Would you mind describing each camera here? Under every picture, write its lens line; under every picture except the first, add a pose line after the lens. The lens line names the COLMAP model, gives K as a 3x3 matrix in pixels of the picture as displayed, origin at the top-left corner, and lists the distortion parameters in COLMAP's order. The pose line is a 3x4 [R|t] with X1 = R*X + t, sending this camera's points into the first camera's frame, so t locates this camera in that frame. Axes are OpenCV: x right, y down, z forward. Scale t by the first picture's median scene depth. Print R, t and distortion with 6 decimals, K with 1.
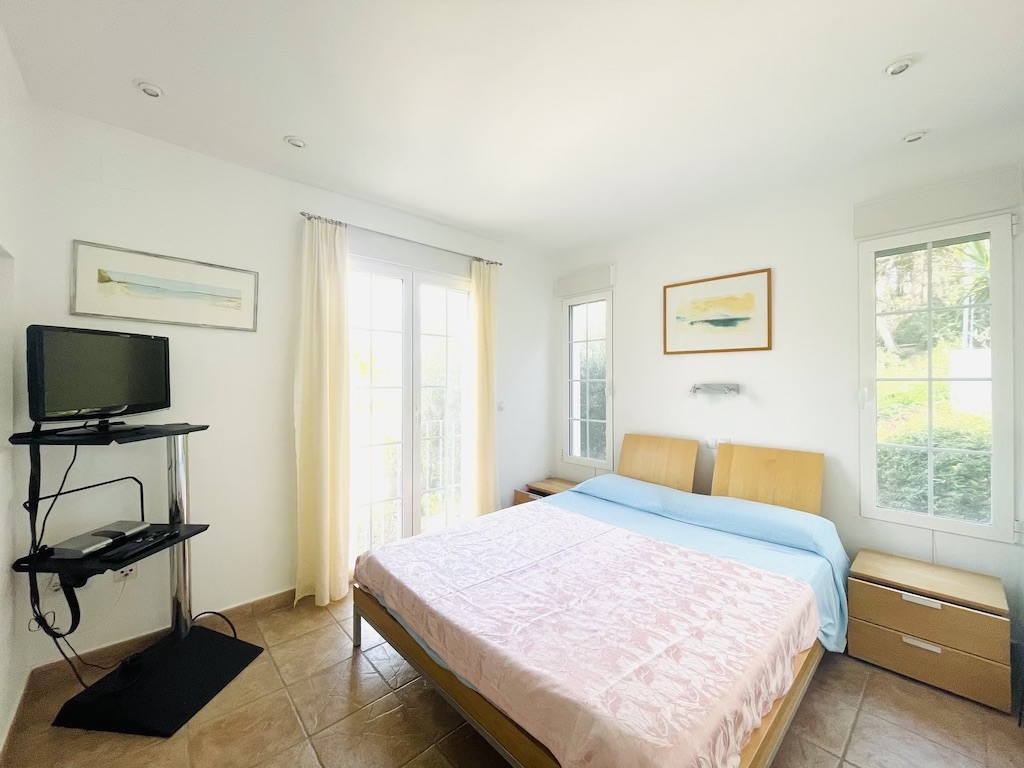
lens RADIAL K [[412.3, 0, 512.0], [0, 412.3, 384.0], [0, 0, 1]] dist [0.000825, 0.000477]
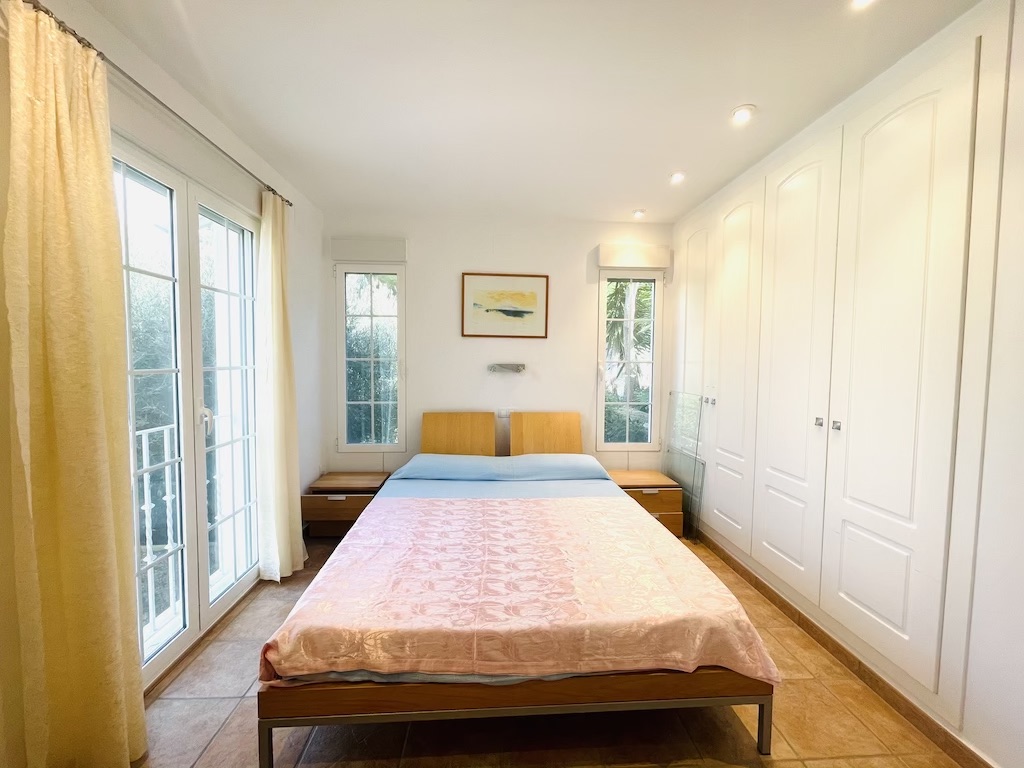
lens RADIAL K [[409.7, 0, 512.0], [0, 409.7, 384.0], [0, 0, 1]] dist [0.000406, -0.000008]
pose [[0.636401, -0.040069, 0.770317, -0.635209], [-0.006615, 0.998330, 0.057395, -0.016618], [-0.771330, -0.041622, 0.635073, 0.349989]]
